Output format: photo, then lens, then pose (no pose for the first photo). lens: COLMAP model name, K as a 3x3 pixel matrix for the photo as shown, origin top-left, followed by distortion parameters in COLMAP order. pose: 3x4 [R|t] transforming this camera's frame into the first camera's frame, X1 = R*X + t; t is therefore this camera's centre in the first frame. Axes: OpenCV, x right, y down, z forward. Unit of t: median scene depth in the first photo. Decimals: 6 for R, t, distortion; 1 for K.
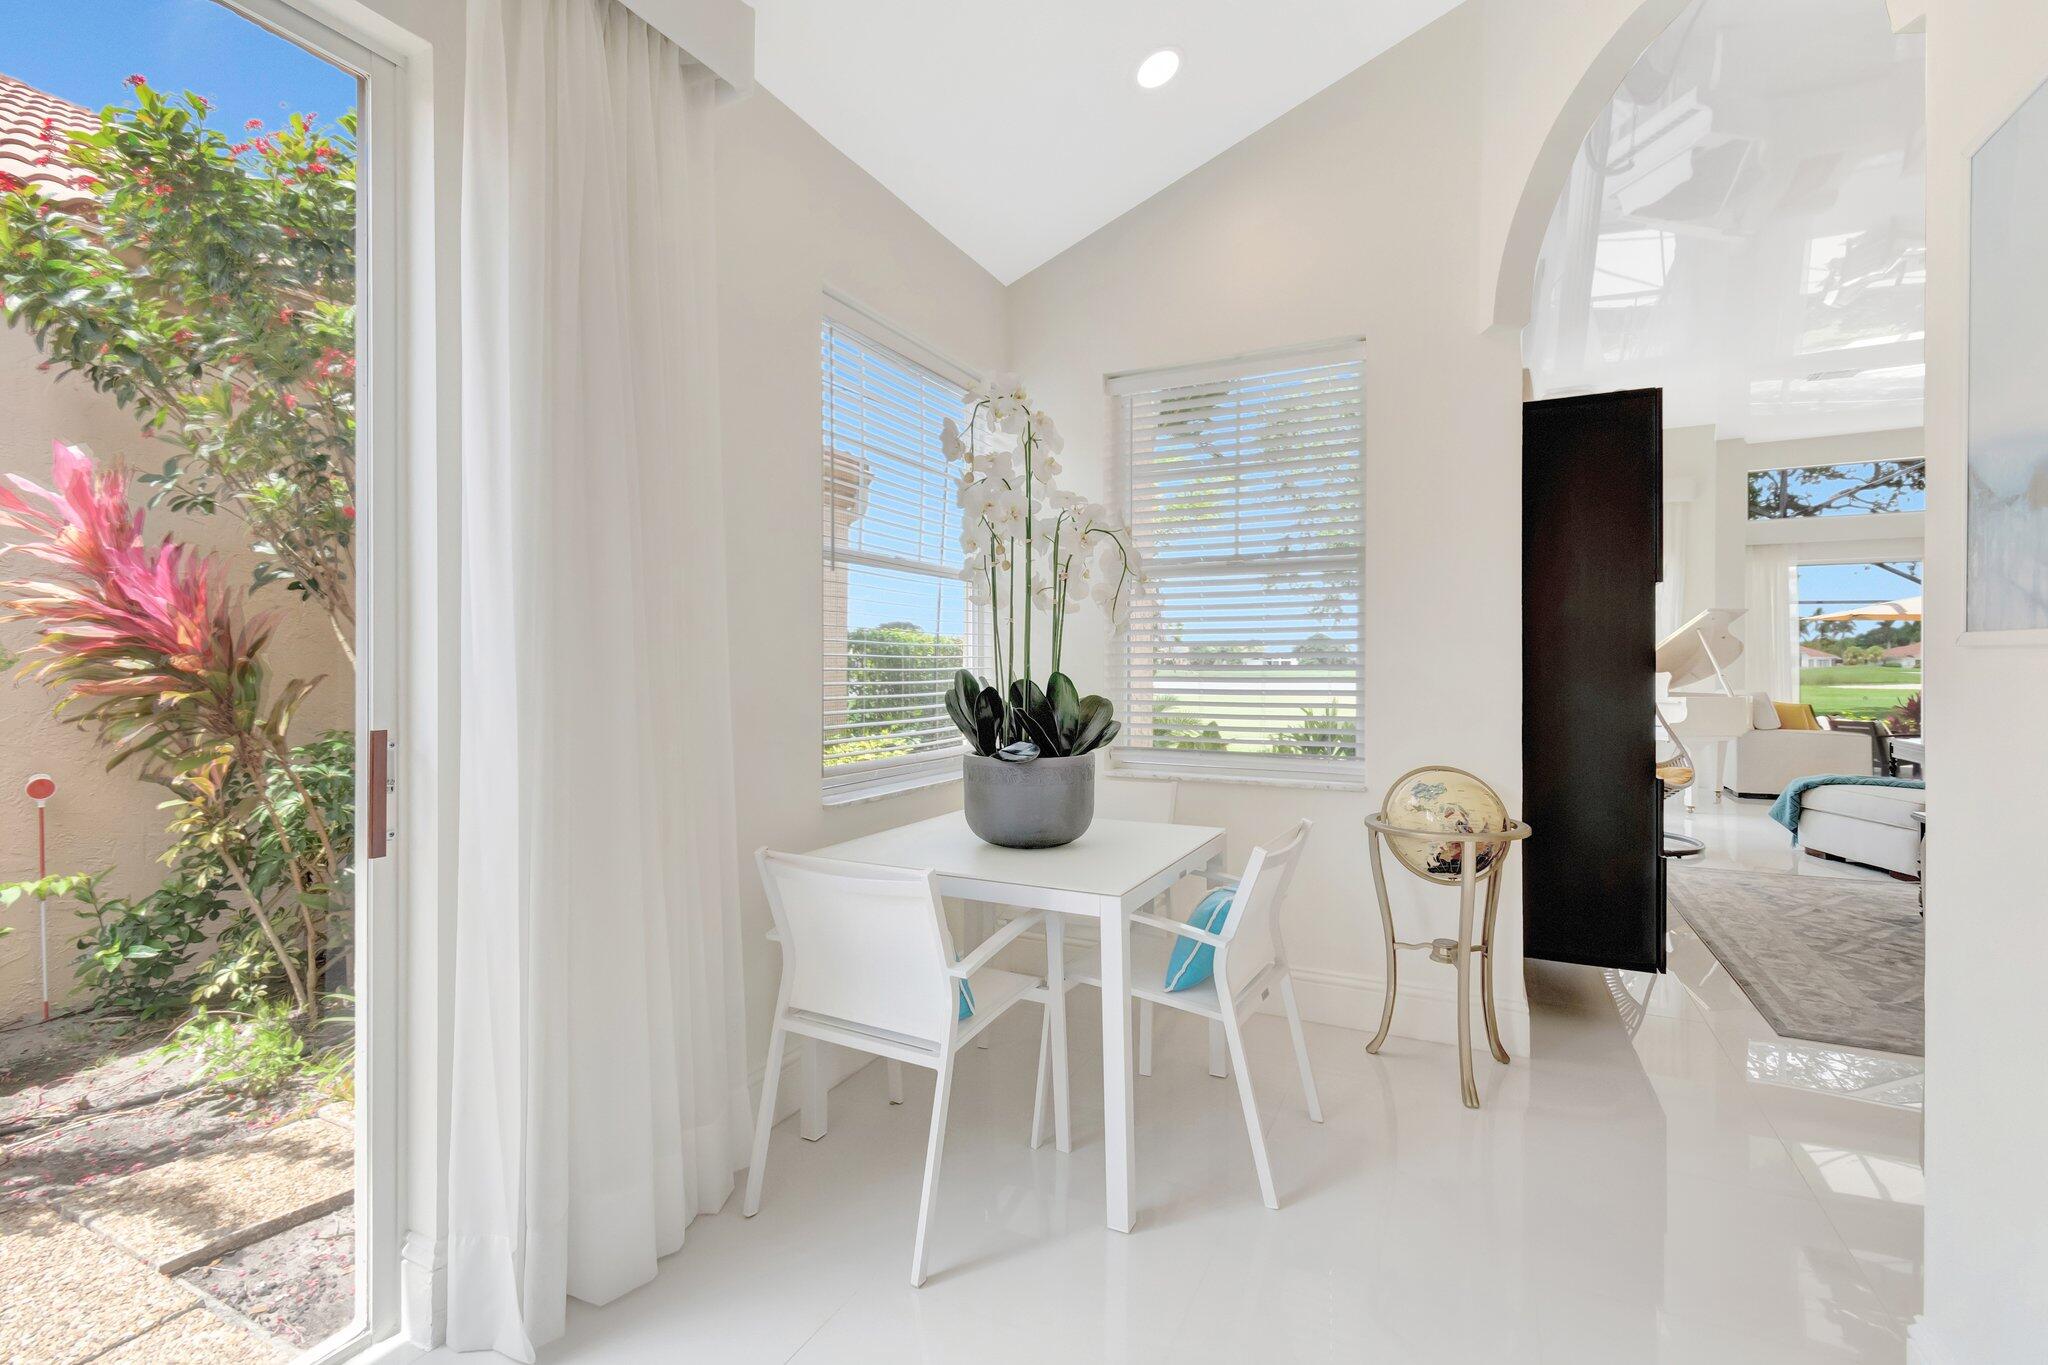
lens RADIAL K [[910.1, 0, 1022.1], [0, 910.1, 668.5], [0, 0, 1]] dist [0.002335, 0.000207]
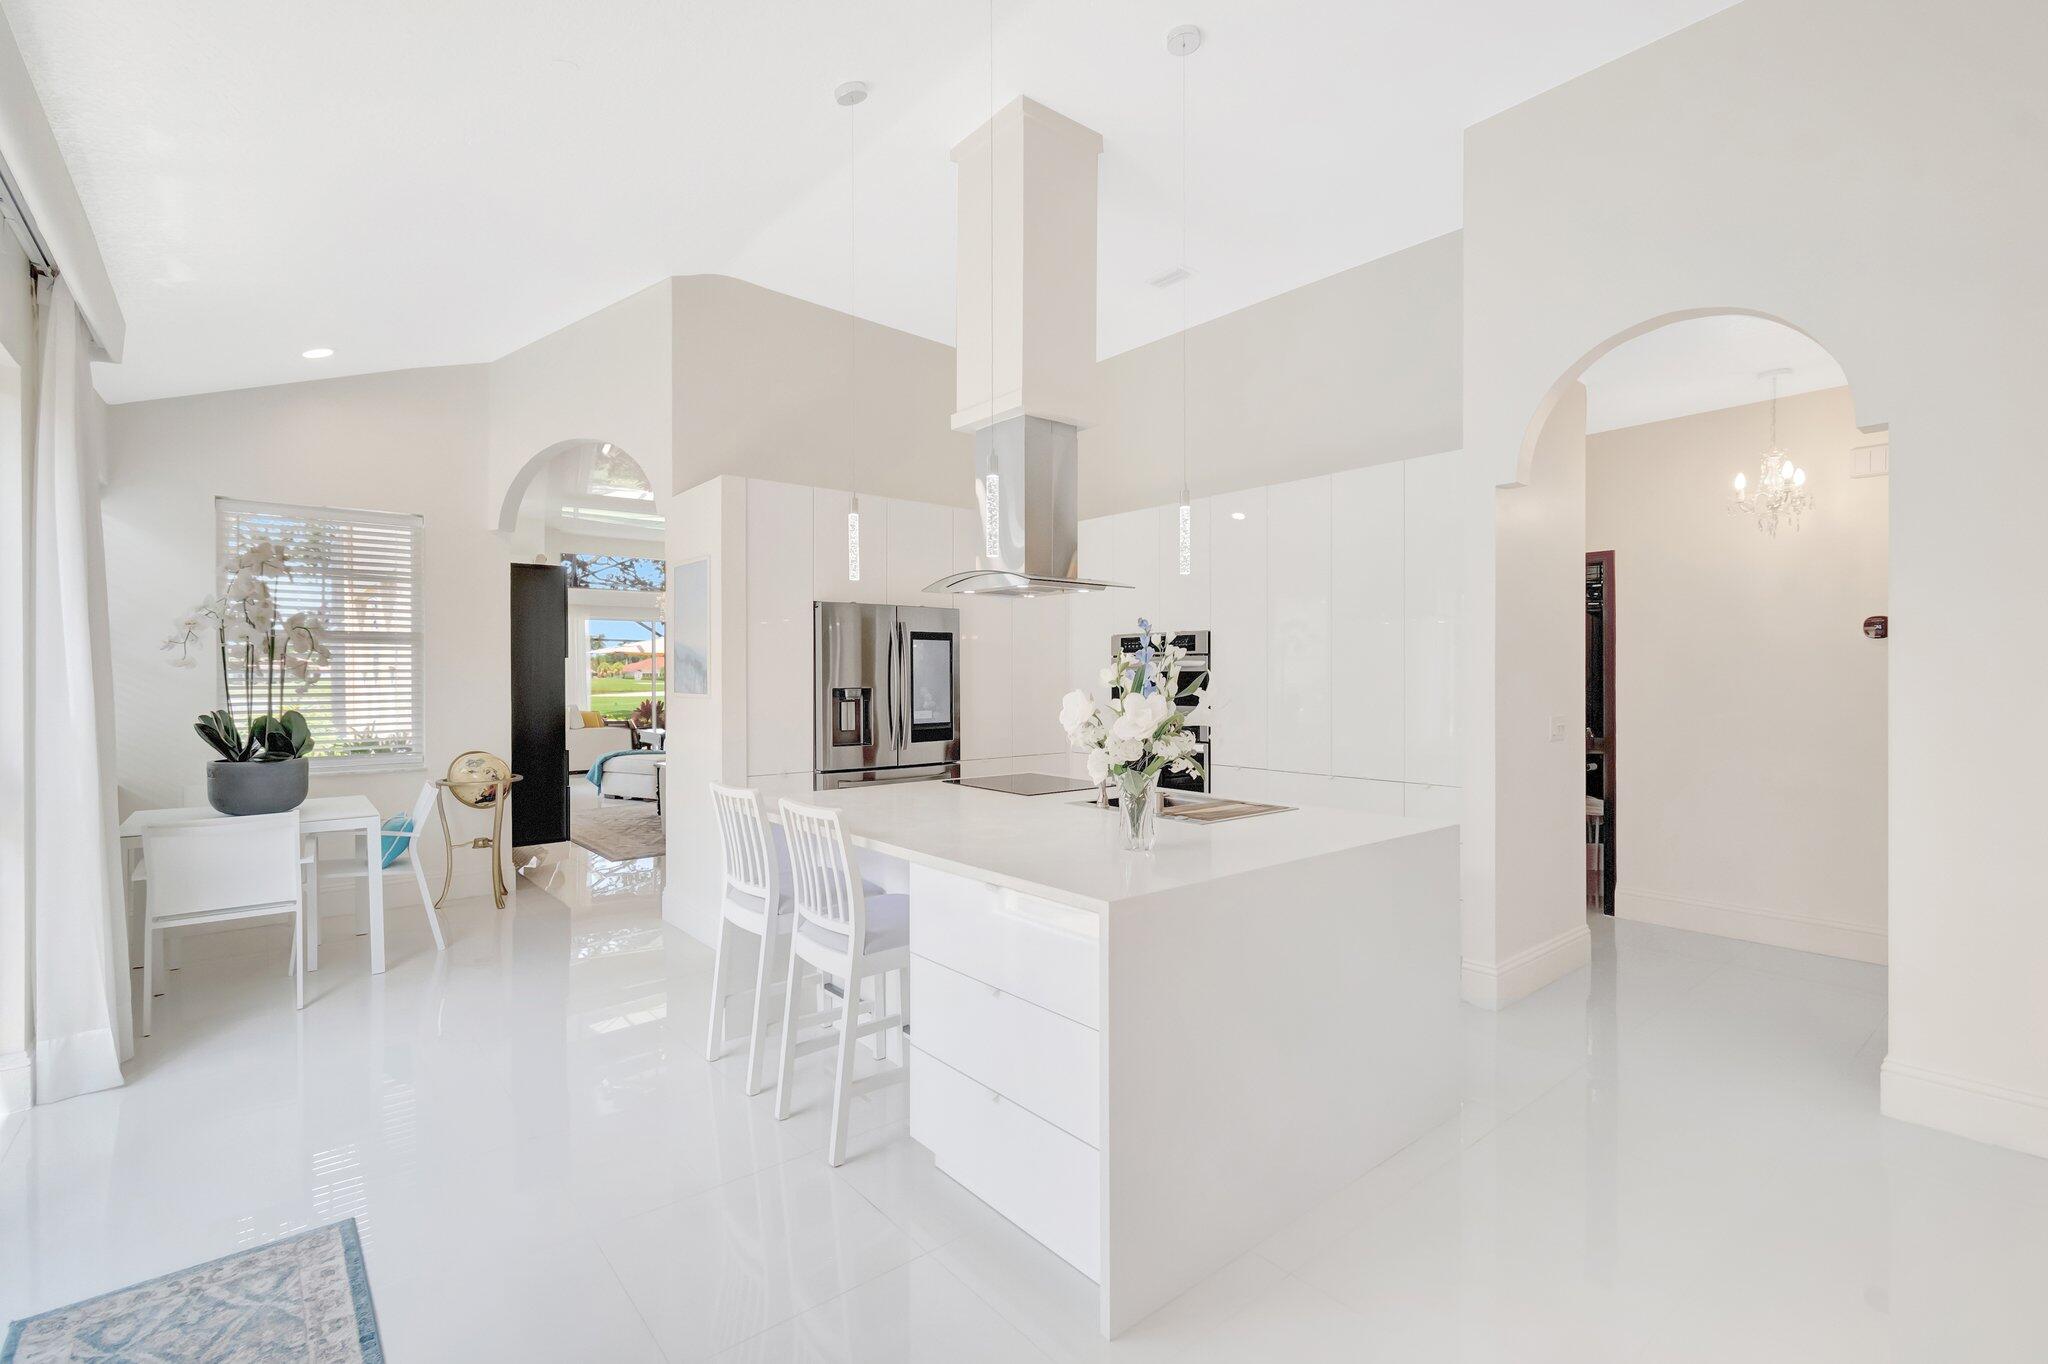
lens RADIAL K [[910.1, 0, 1023.8], [0, 910.1, 680.2], [0, 0, 1]] dist [0.002335, 0.000207]
pose [[0.388163, -0.006668, 0.921567, -0.882062], [0.007605, 0.999963, 0.004033, -0.042934], [-0.921559, 0.005443, 0.388199, -0.842769]]
